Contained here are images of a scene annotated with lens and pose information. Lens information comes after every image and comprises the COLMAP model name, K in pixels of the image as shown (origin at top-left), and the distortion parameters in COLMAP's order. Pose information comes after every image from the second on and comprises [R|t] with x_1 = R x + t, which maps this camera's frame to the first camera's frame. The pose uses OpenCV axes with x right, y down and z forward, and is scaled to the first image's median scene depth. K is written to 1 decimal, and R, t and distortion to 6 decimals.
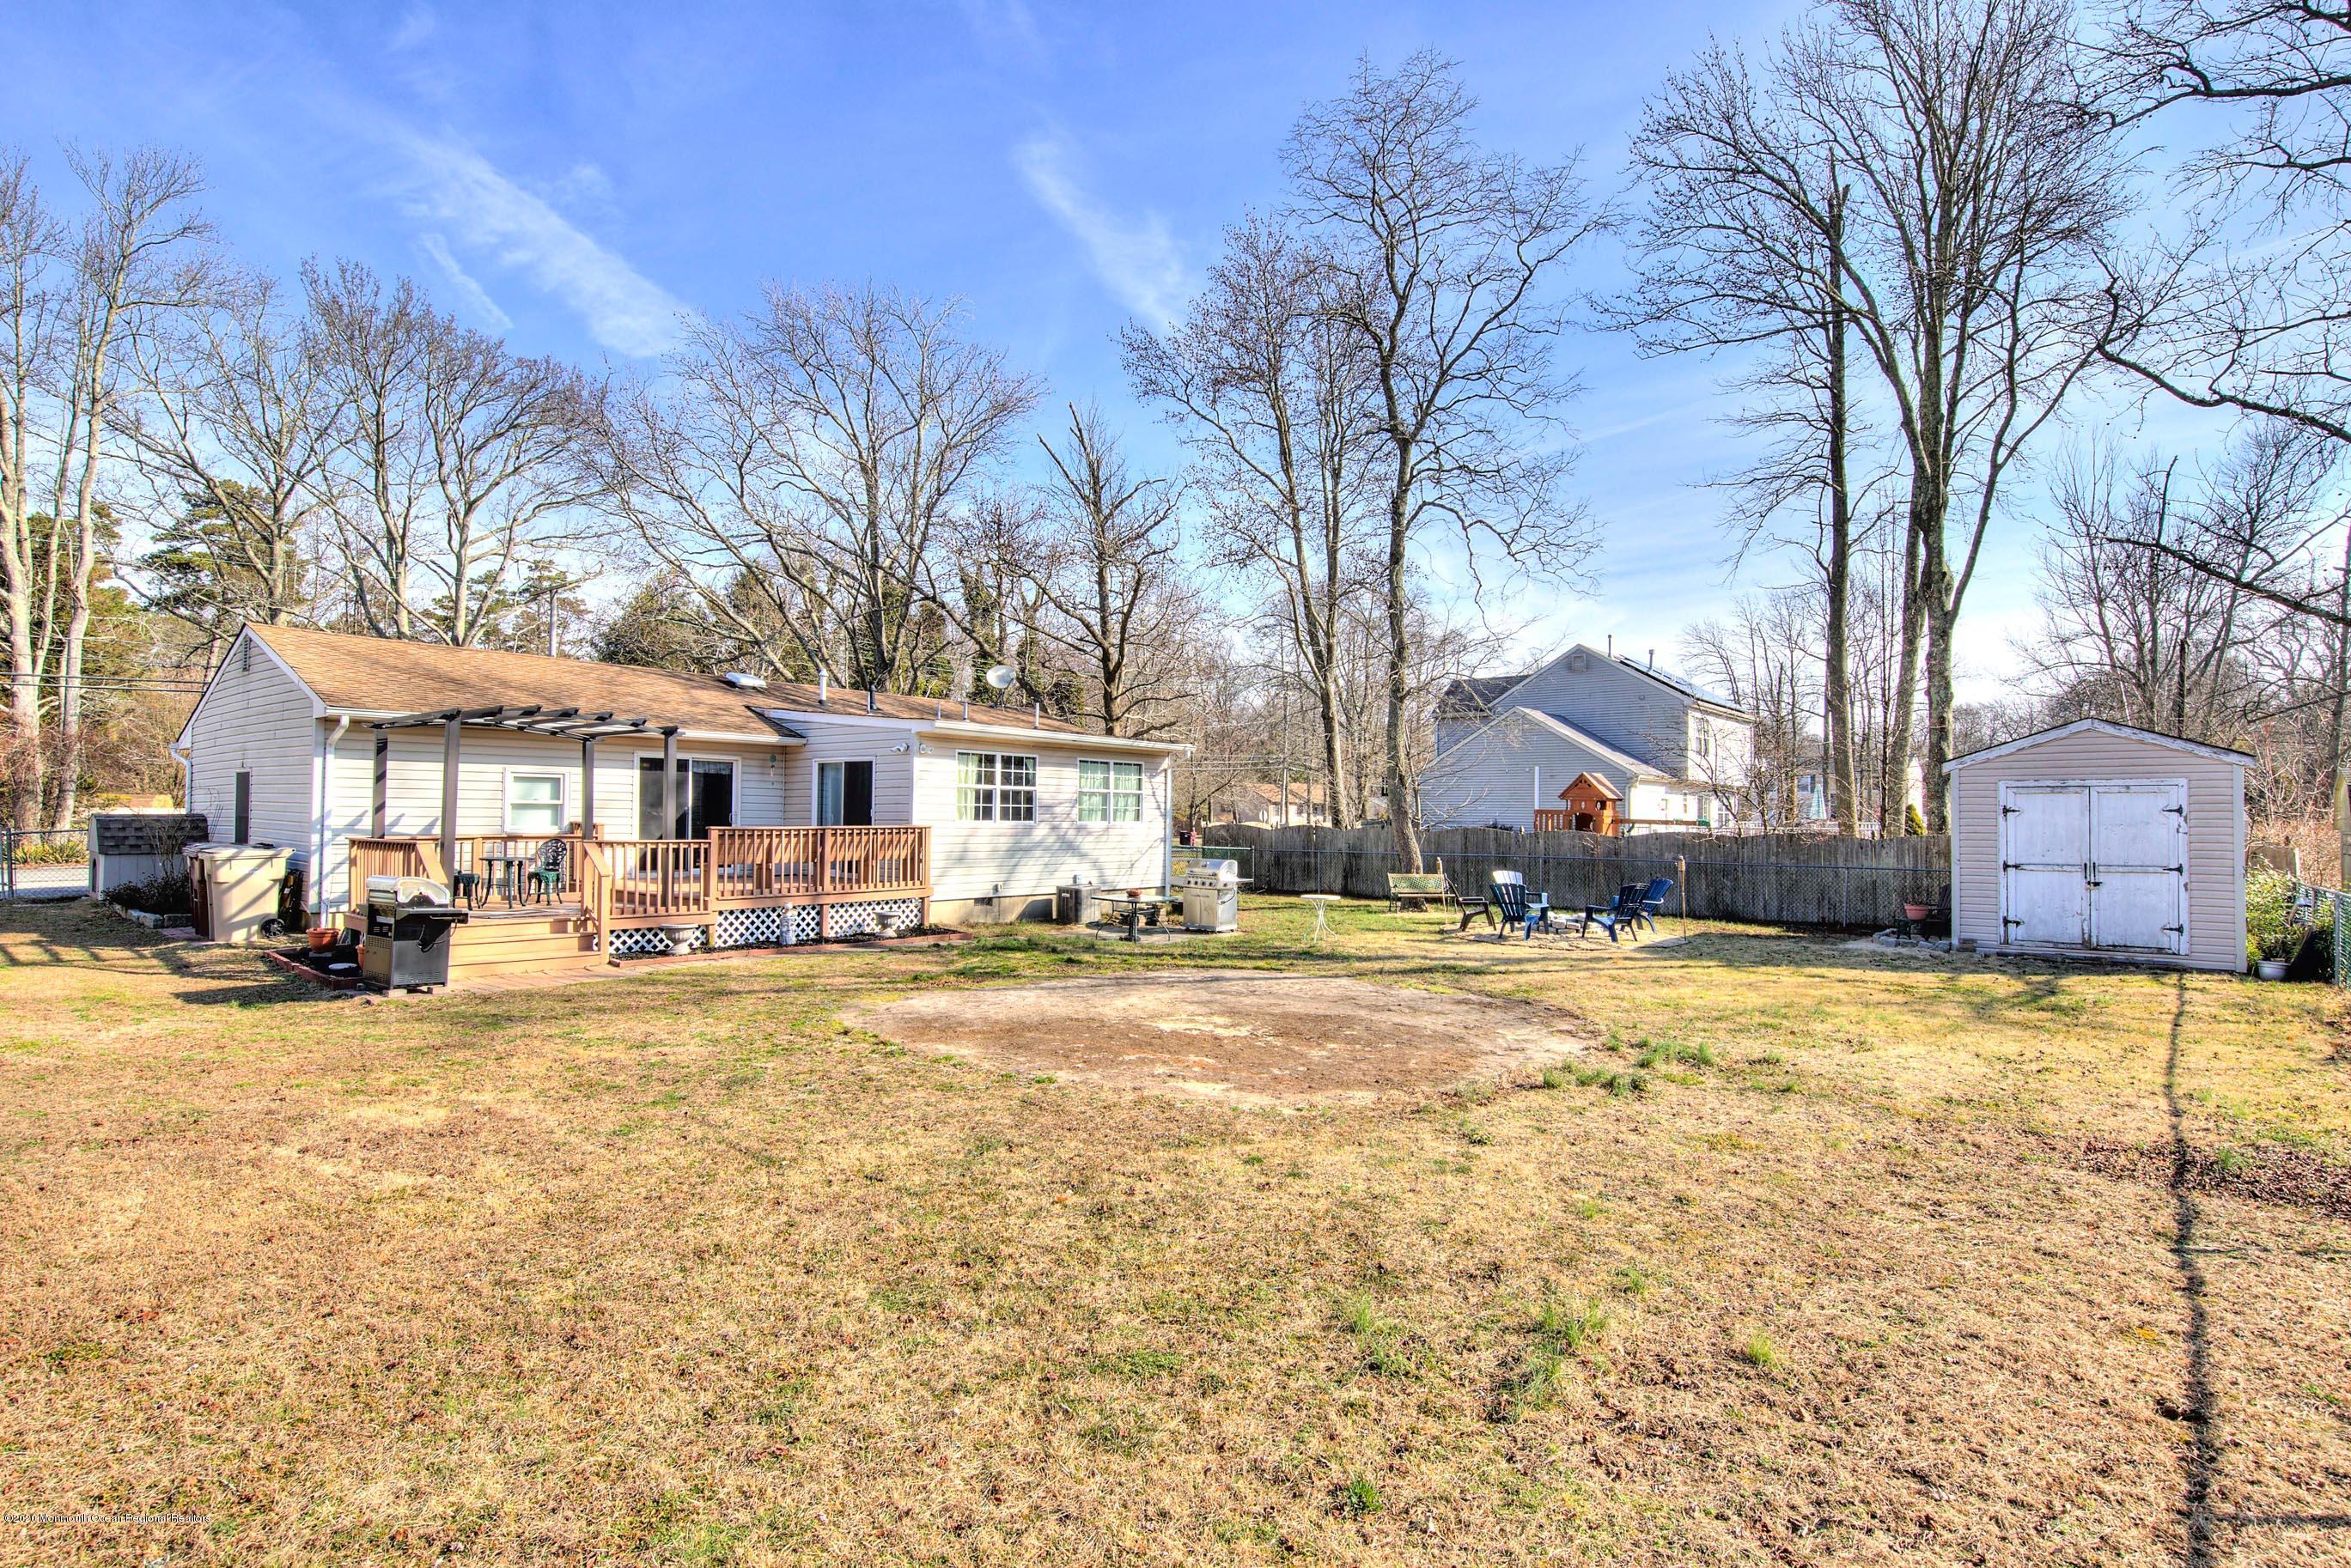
lens RADIAL K [[1093.1, 0, 1179.5], [0, 1093.1, 807.8], [0, 0, 1]] dist [0.004016, -0.000203]
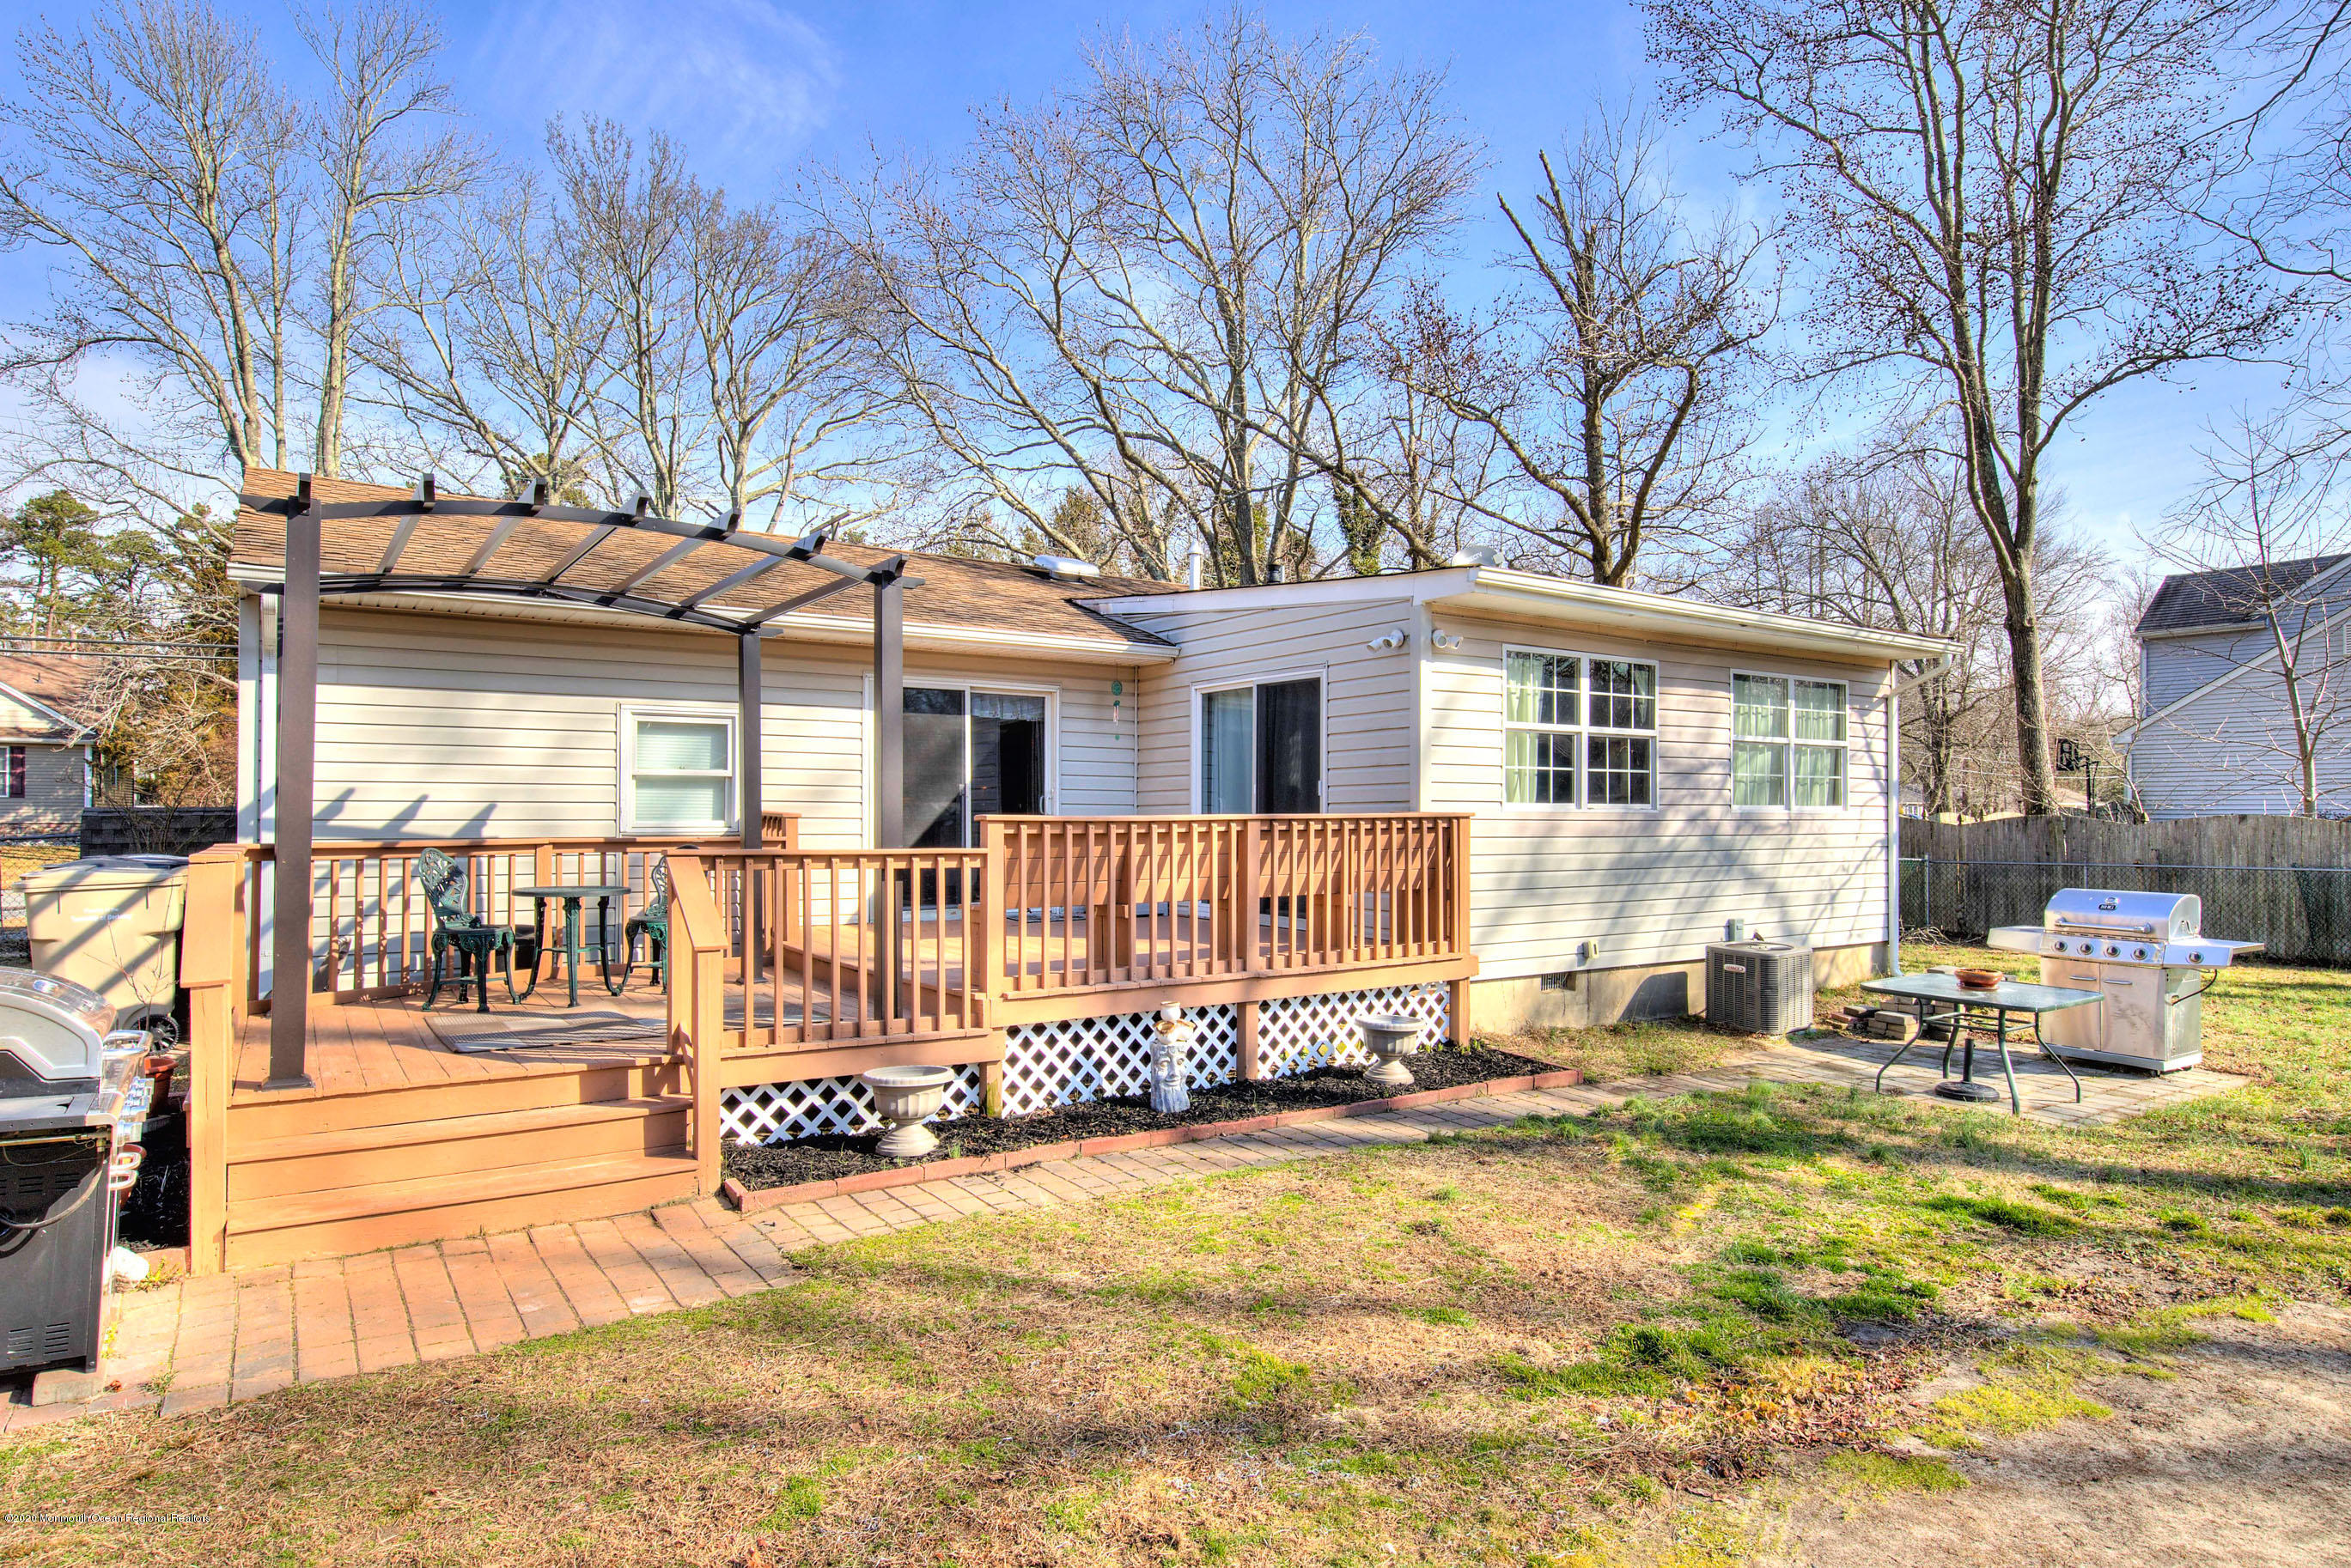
lens RADIAL K [[1345.9, 0, 1173.9], [0, 1345.9, 797.7], [0, 0, 1]] dist [0.012912, 0.002187]
pose [[0.955100, -0.013409, -0.295982, -0.164796], [0.011818, 0.999905, -0.007162, 0.011611], [0.296049, 0.003343, 0.955167, 0.415963]]
